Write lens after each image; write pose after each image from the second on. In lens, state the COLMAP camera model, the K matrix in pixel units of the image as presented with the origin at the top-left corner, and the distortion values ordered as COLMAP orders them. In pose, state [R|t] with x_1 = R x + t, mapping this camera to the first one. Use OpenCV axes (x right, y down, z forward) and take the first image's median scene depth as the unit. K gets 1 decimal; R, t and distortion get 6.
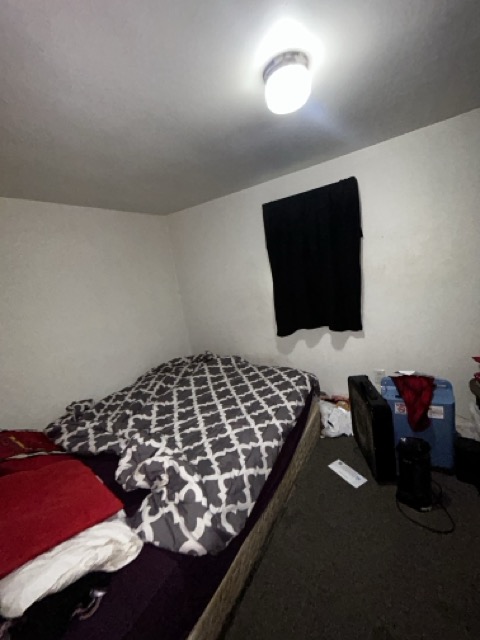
lens RADIAL K [[260.7, 0, 240.3], [0, 260.7, 316.8], [0, 0, 1]] dist [0.002460, 0.000177]
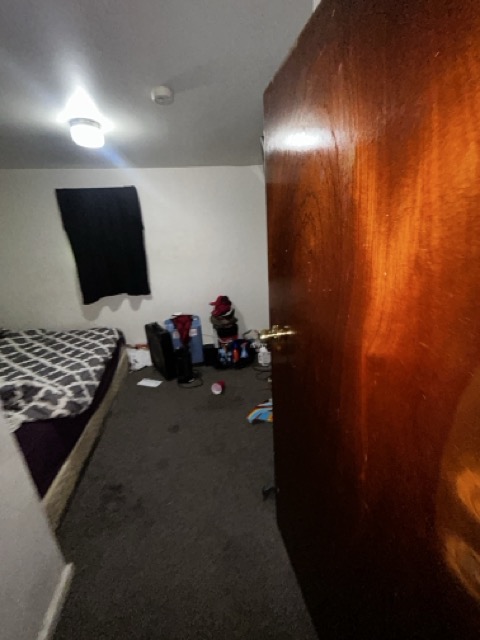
lens RADIAL K [[260.7, 0, 240.3], [0, 260.7, 316.8], [0, 0, 1]] dist [0.002460, 0.000177]
pose [[0.727760, -0.111256, 0.676748, -0.203147], [0.078347, 0.993781, 0.079123, 0.123848], [-0.681342, -0.004561, 0.731951, -0.492382]]
